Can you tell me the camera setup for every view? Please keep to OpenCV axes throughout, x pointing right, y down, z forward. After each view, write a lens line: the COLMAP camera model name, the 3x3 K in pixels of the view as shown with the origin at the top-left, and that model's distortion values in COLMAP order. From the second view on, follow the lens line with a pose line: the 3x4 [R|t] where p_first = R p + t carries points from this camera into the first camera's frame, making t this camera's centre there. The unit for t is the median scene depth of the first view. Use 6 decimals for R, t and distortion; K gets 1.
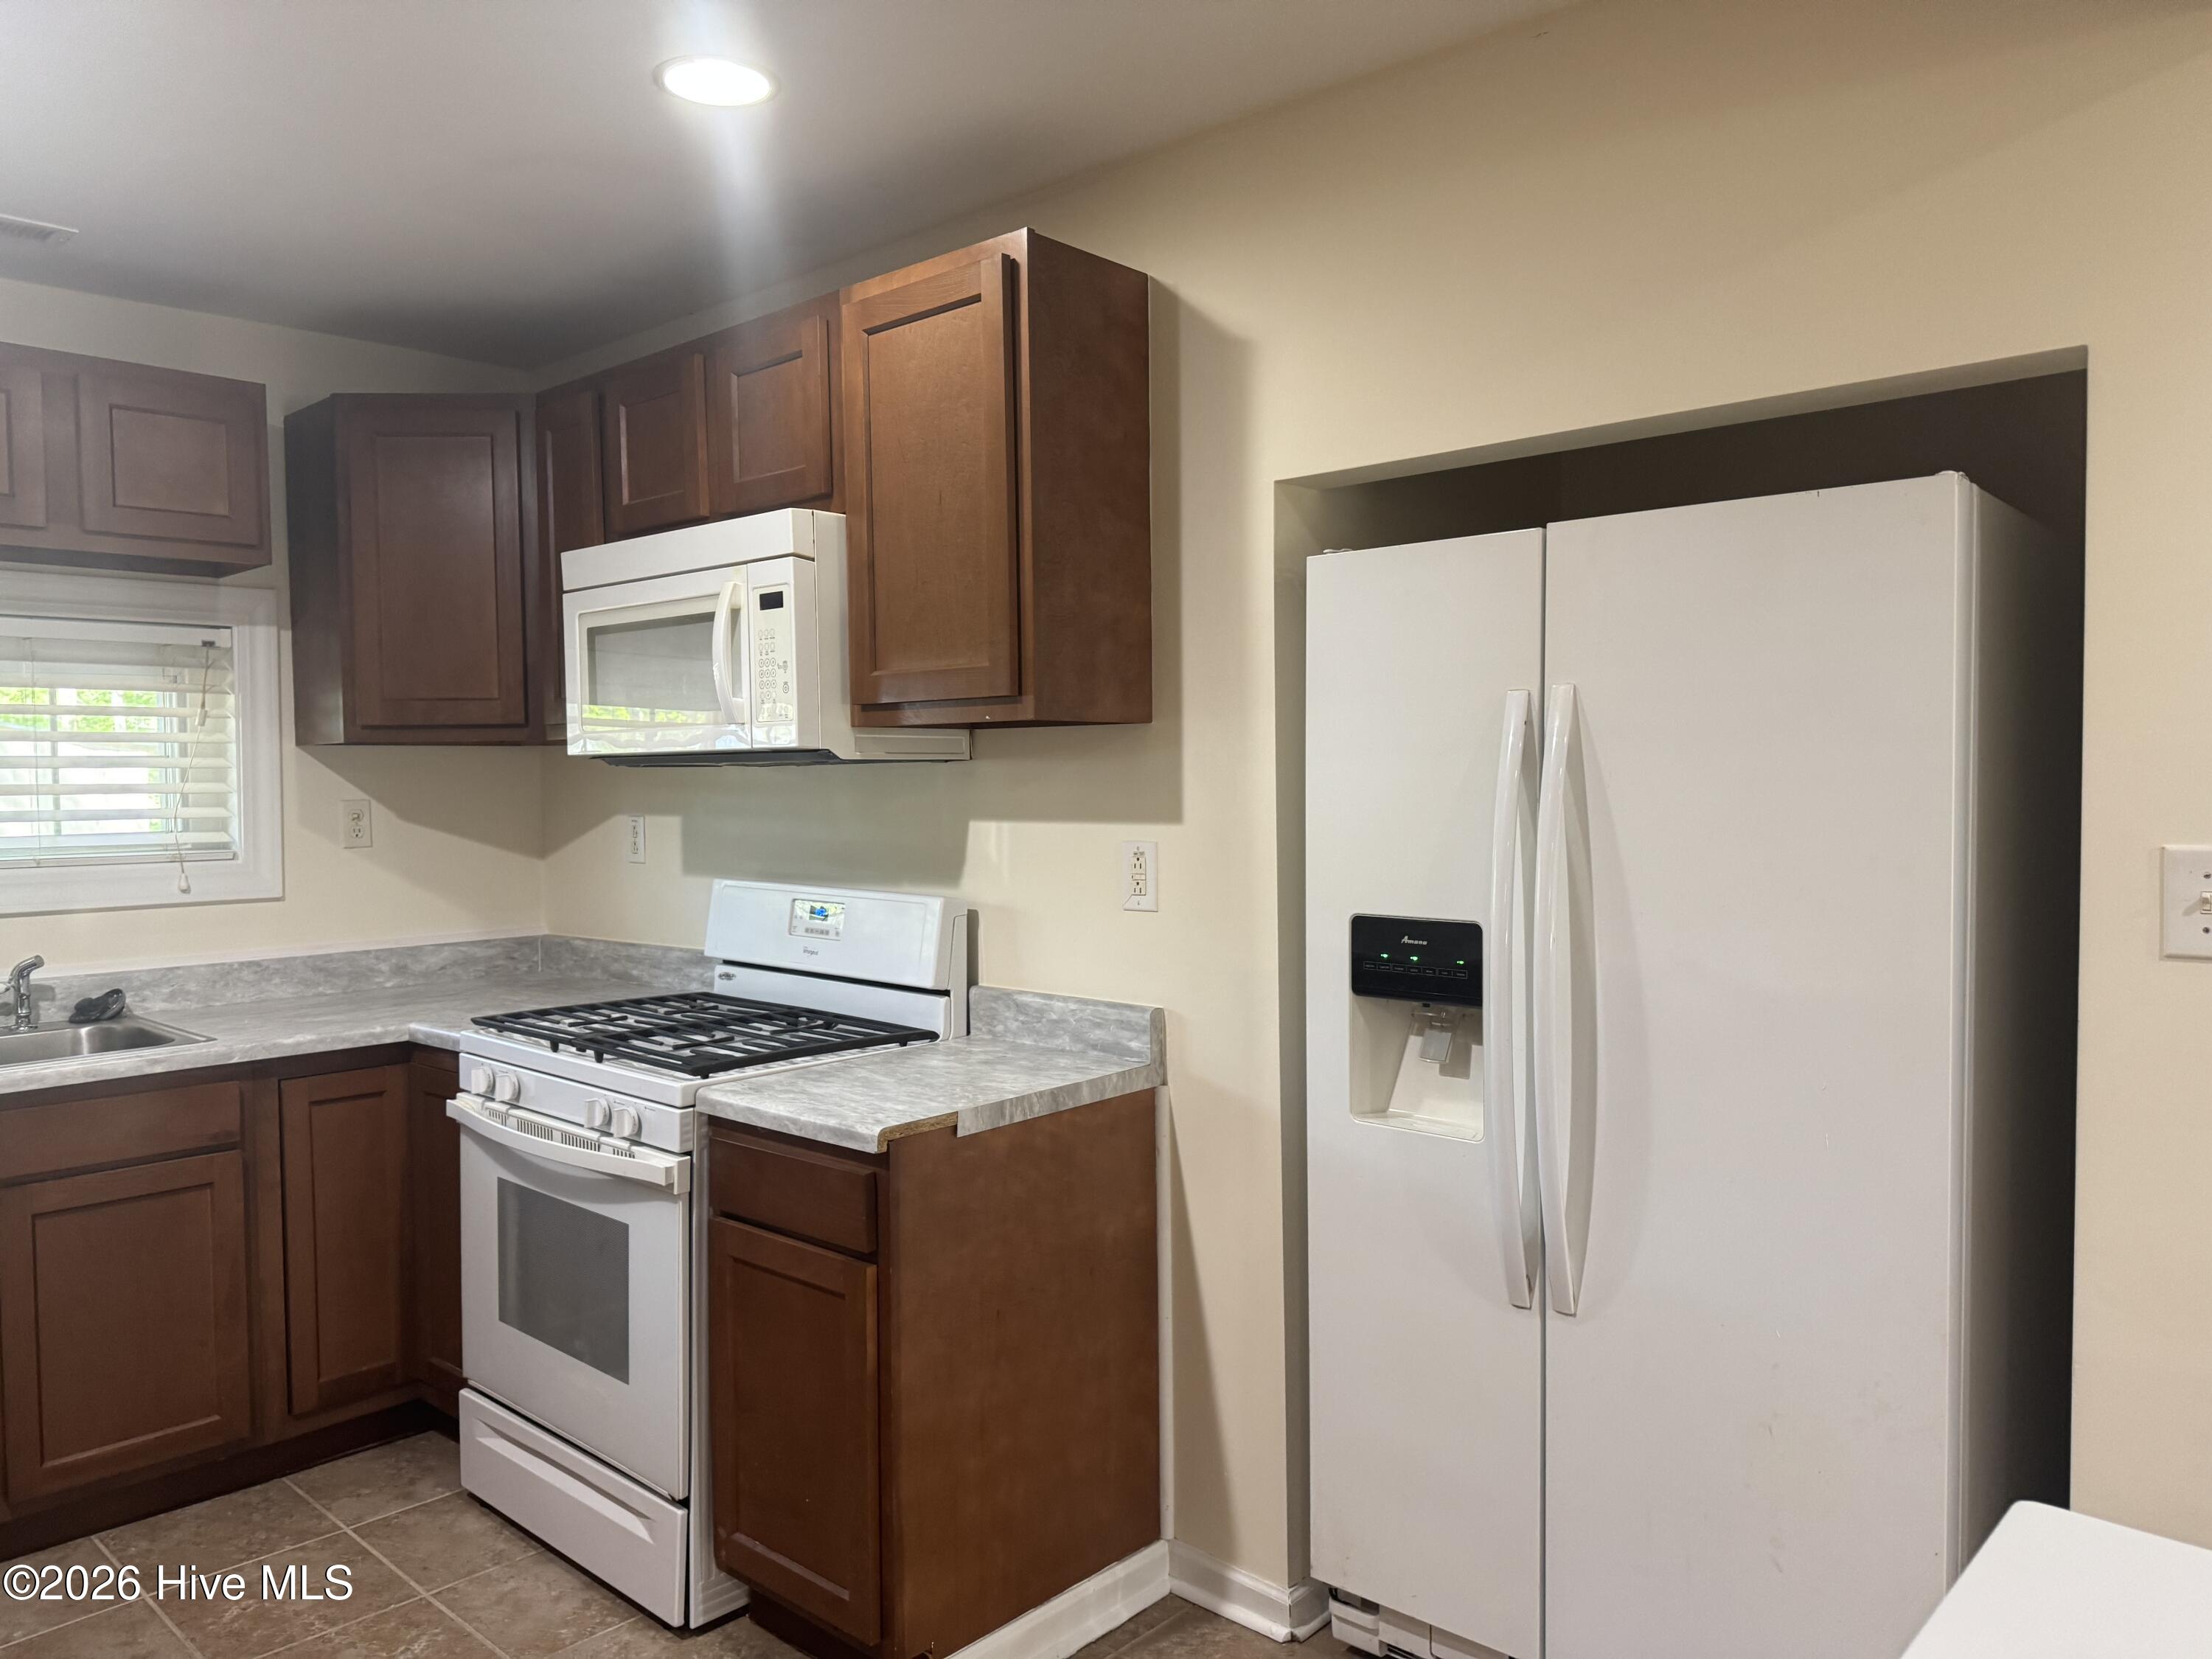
lens RADIAL K [[1537.2, 0, 1106.0], [0, 1537.2, 829.5], [0, 0, 1]] dist [0.065503, -0.103625]
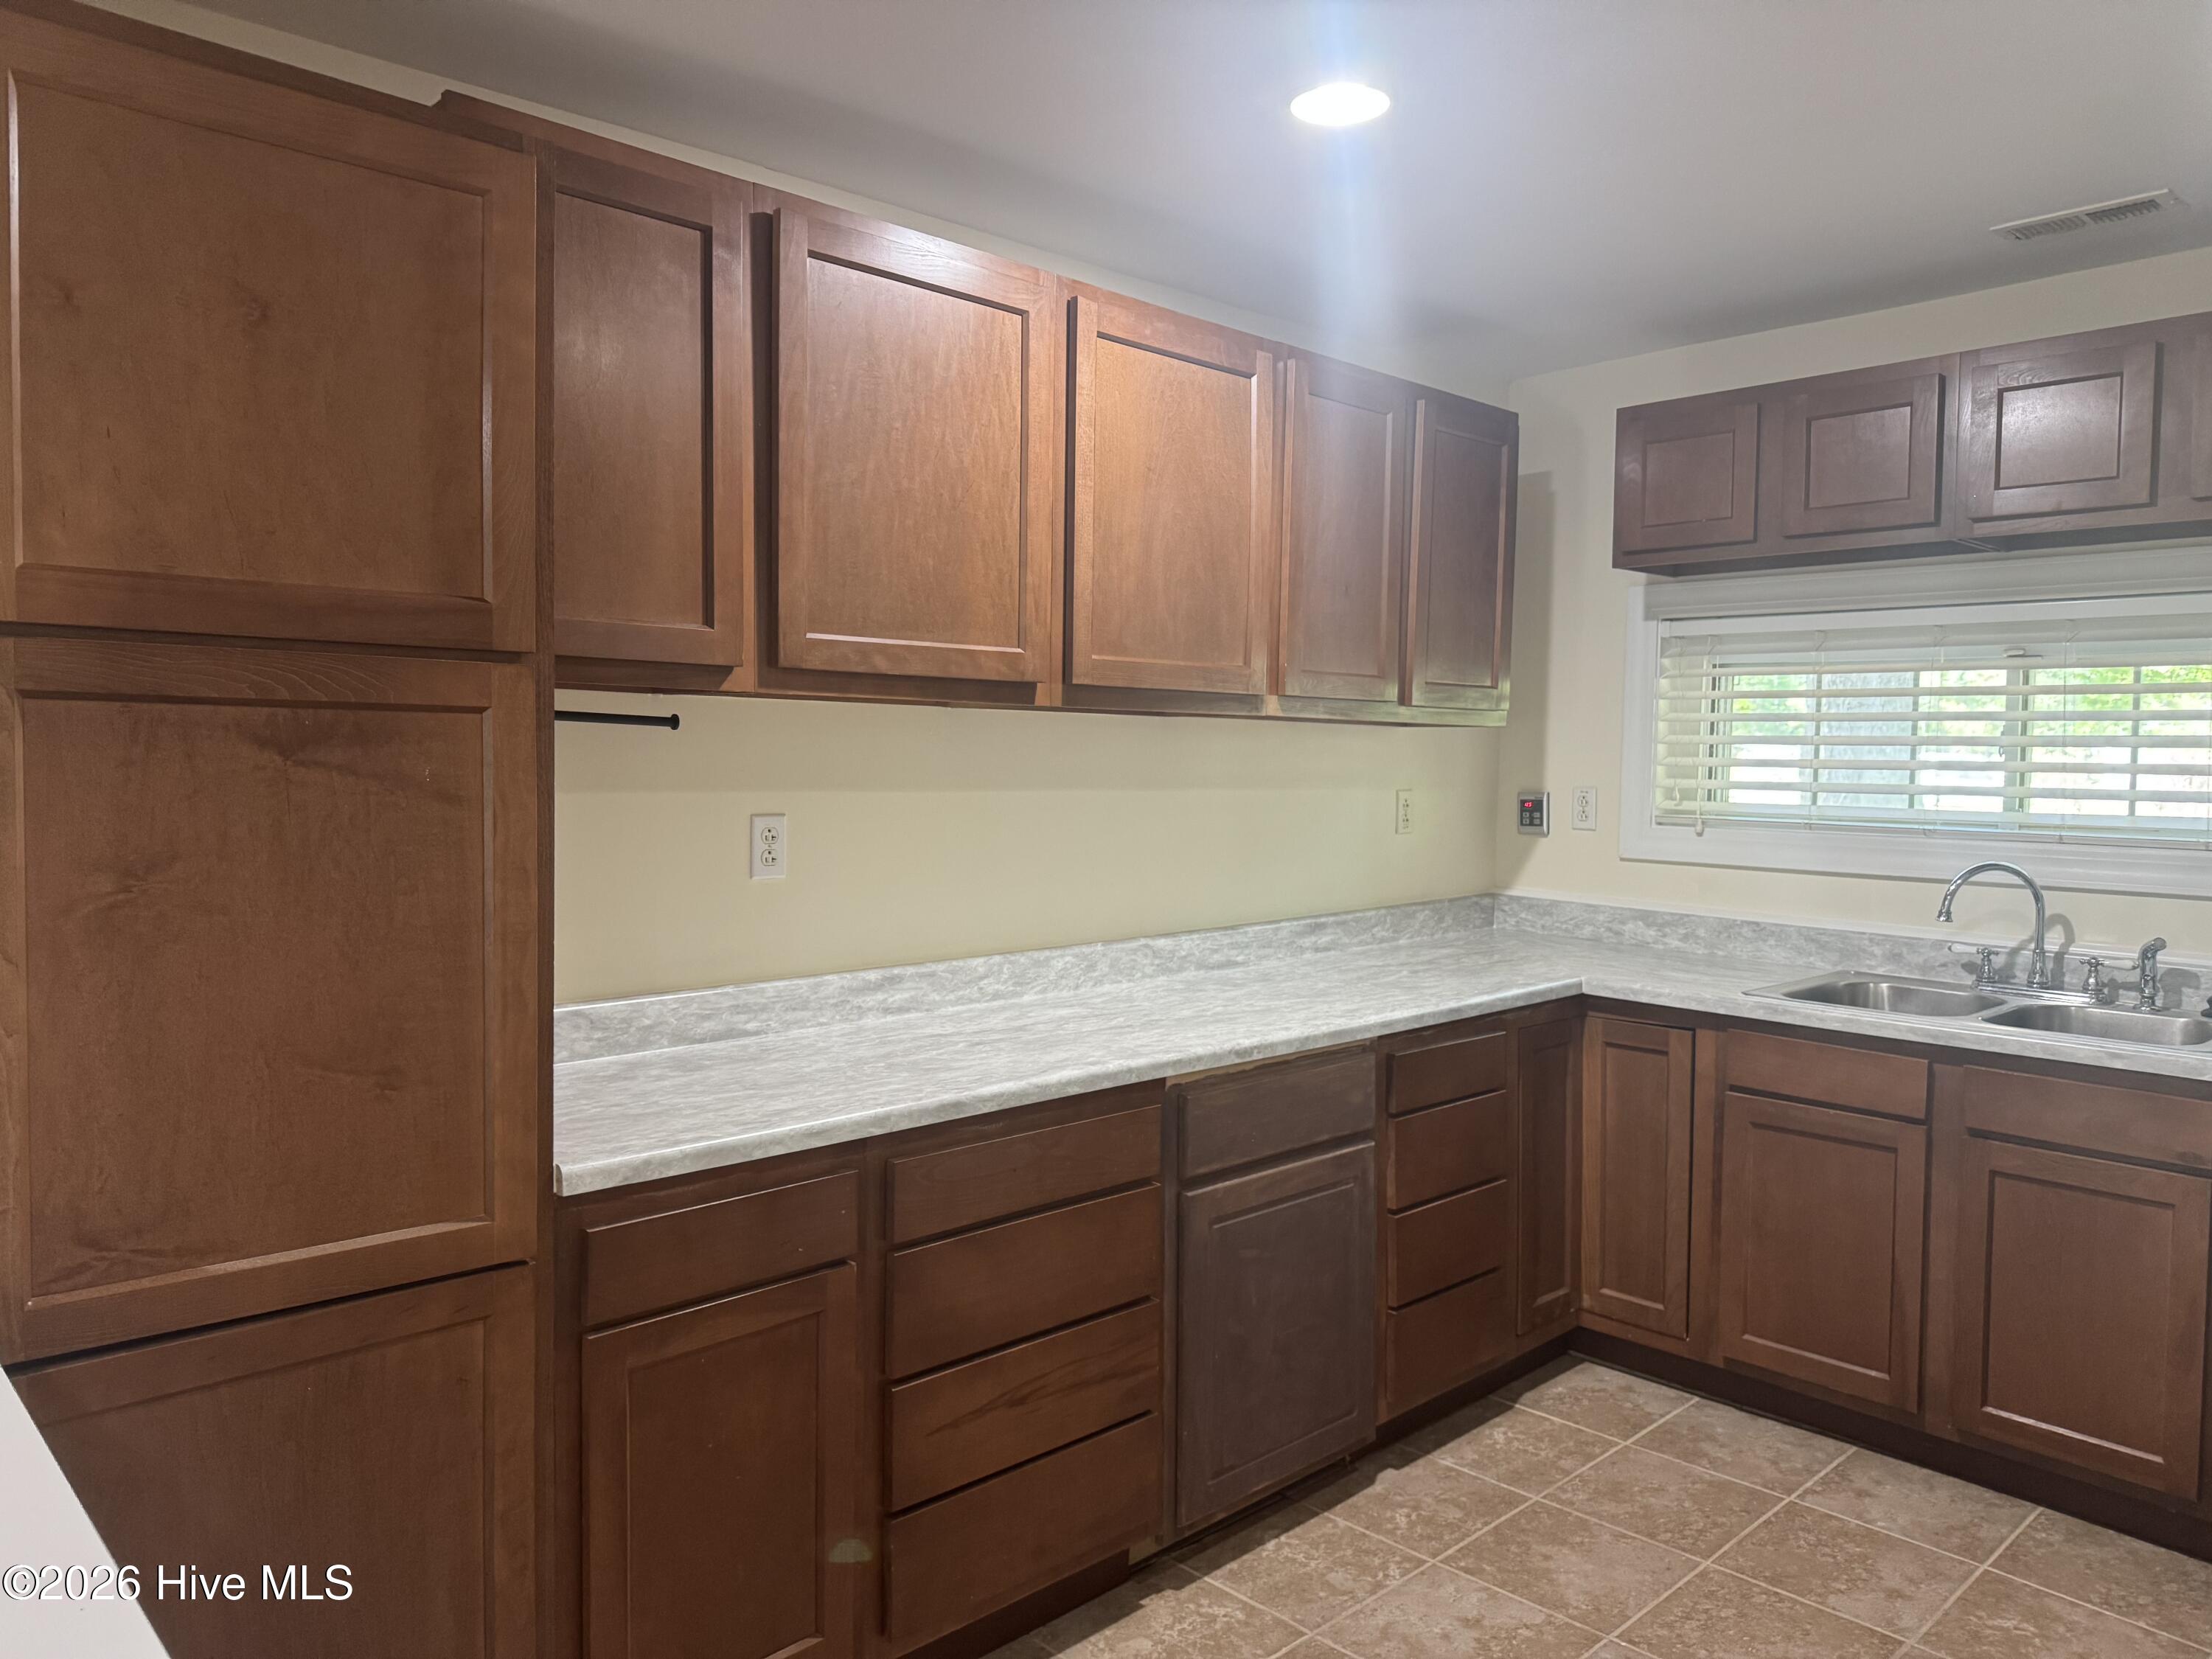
lens RADIAL K [[1566.5, 0, 1108.7], [0, 1566.5, 821.2], [0, 0, 1]] dist [0.004239, -0.008036]
pose [[-0.094334, 0.056107, -0.993958, 0.383729], [-0.046227, 0.997087, 0.060671, -0.023434], [0.994467, 0.051671, -0.091466, 0.451043]]
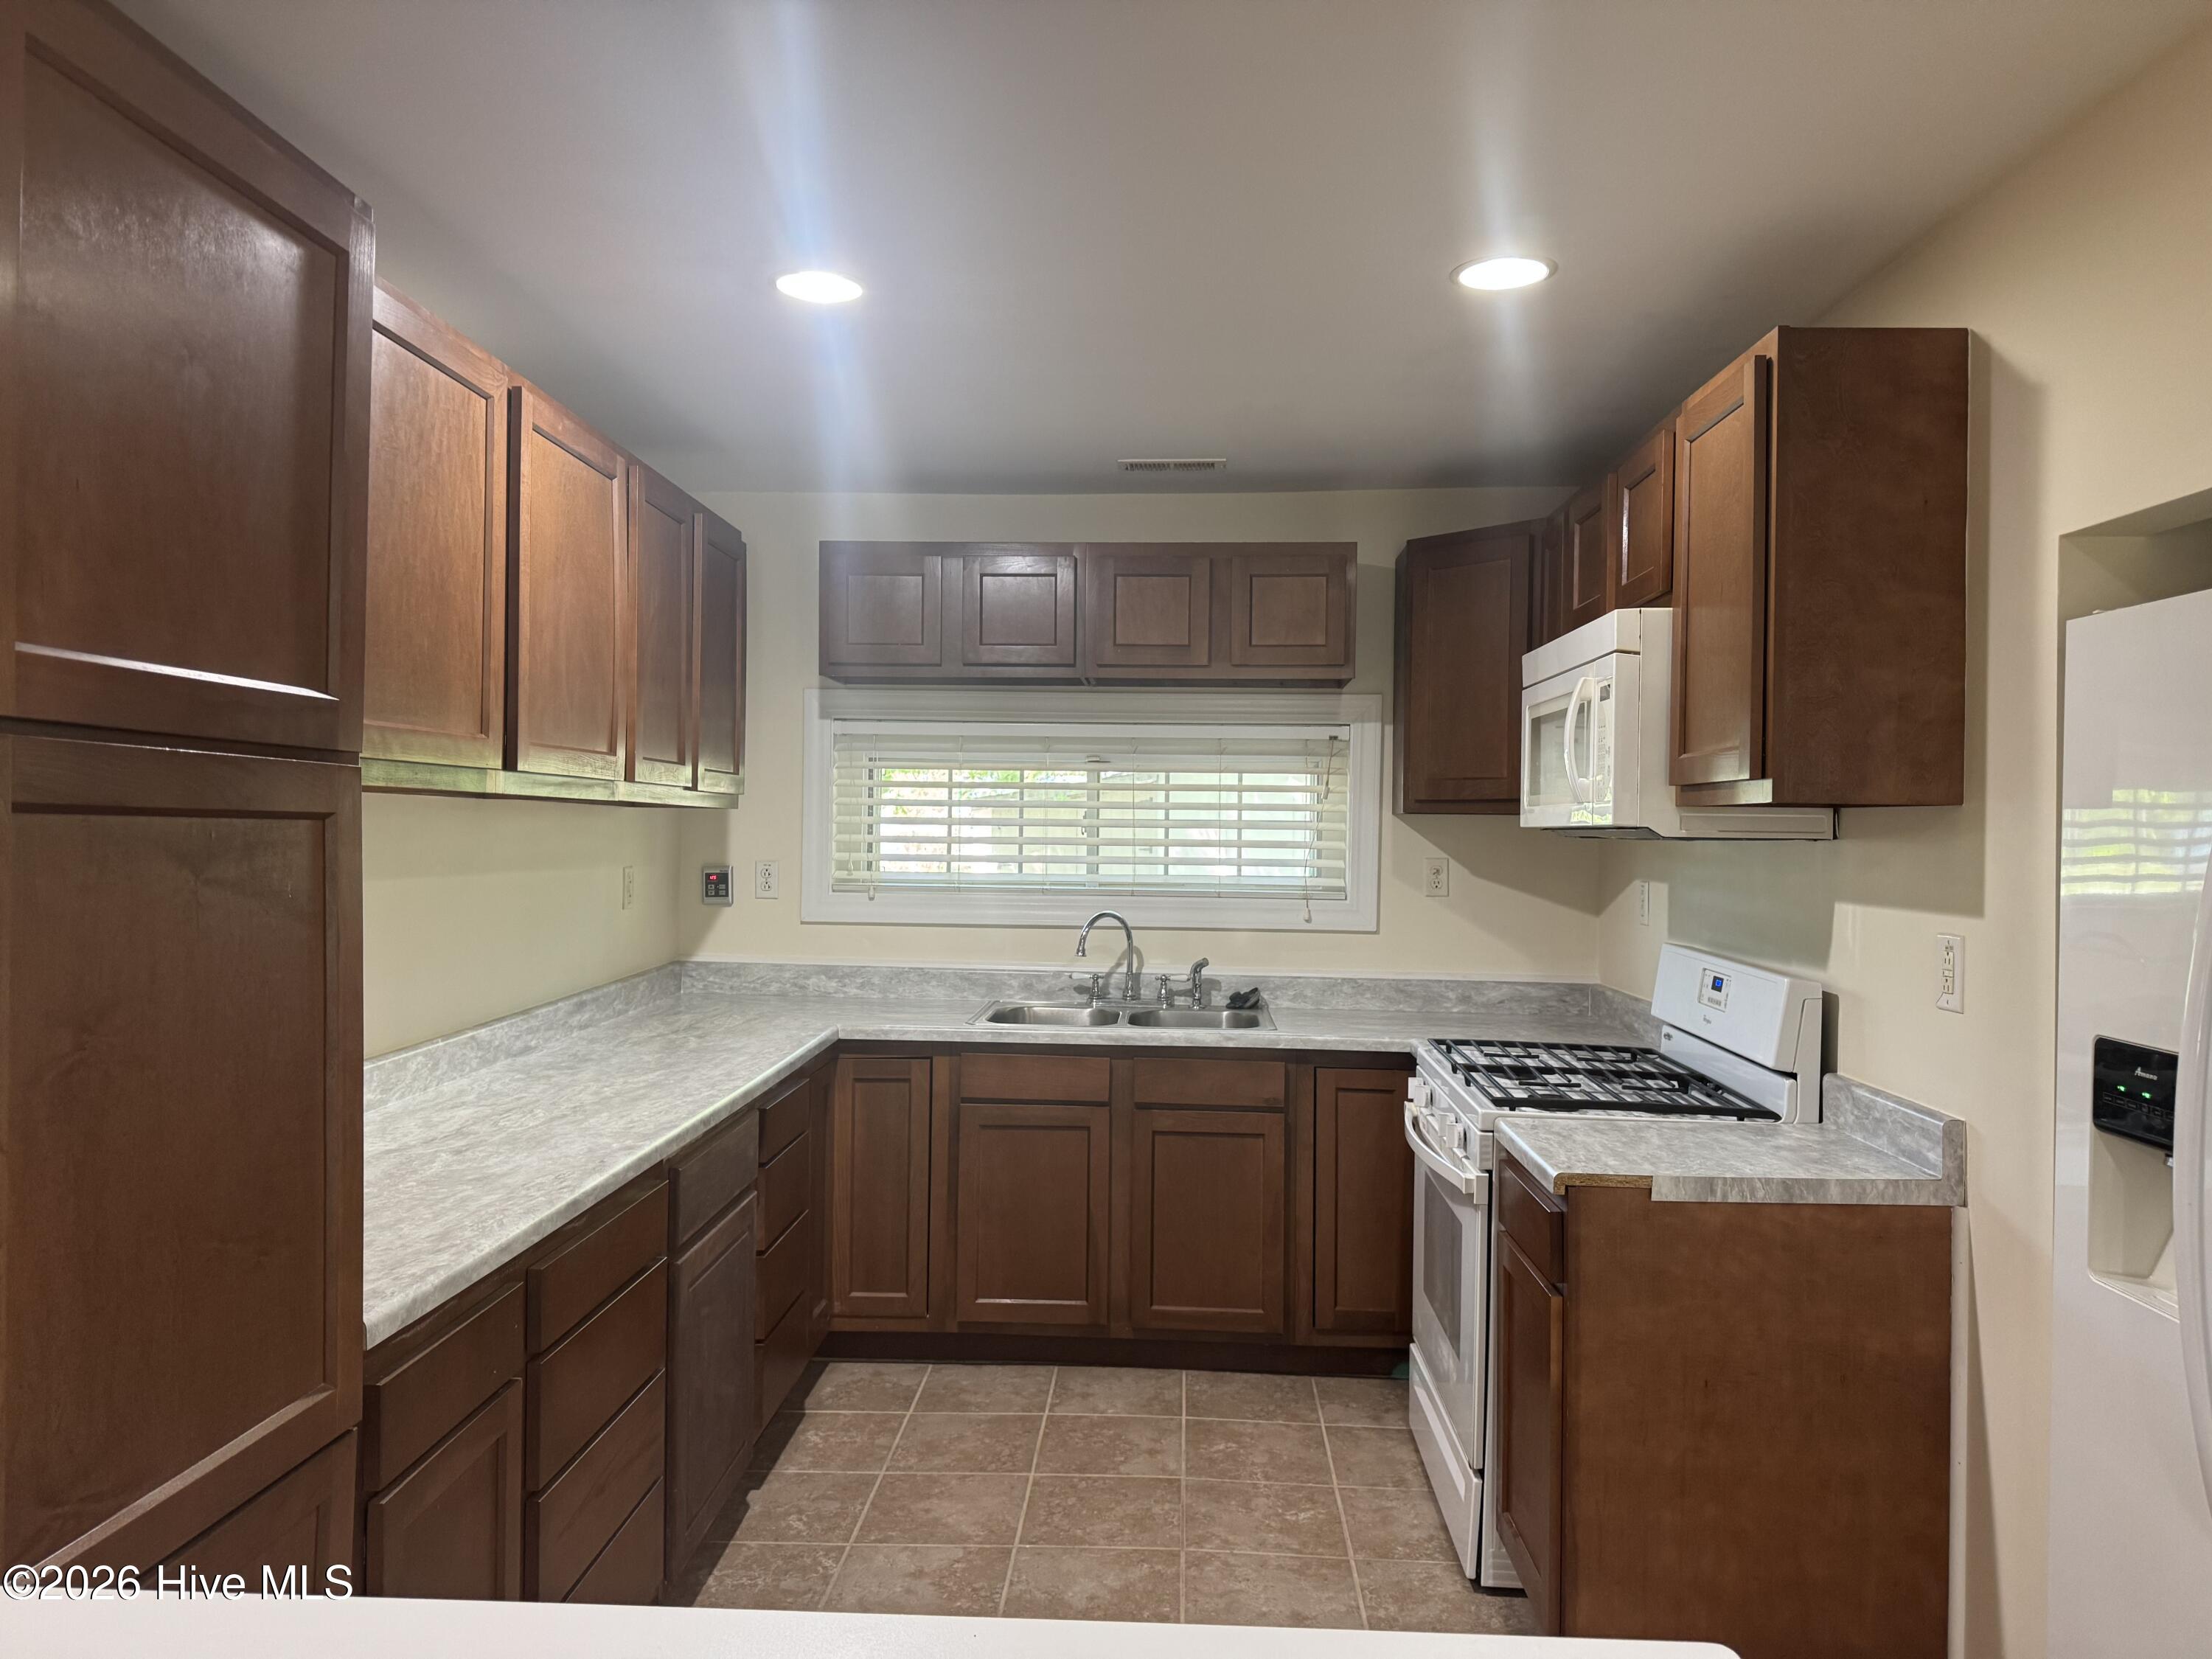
lens RADIAL K [[1536.1, 0, 1112.6], [0, 1536.1, 823.5], [0, 0, 1]] dist [0.170559, -0.349466]
pose [[0.629393, 0.017355, -0.776893, 0.396852], [-0.047373, 0.998748, -0.016068, -0.018218], [0.775642, 0.046917, 0.629427, 0.021809]]
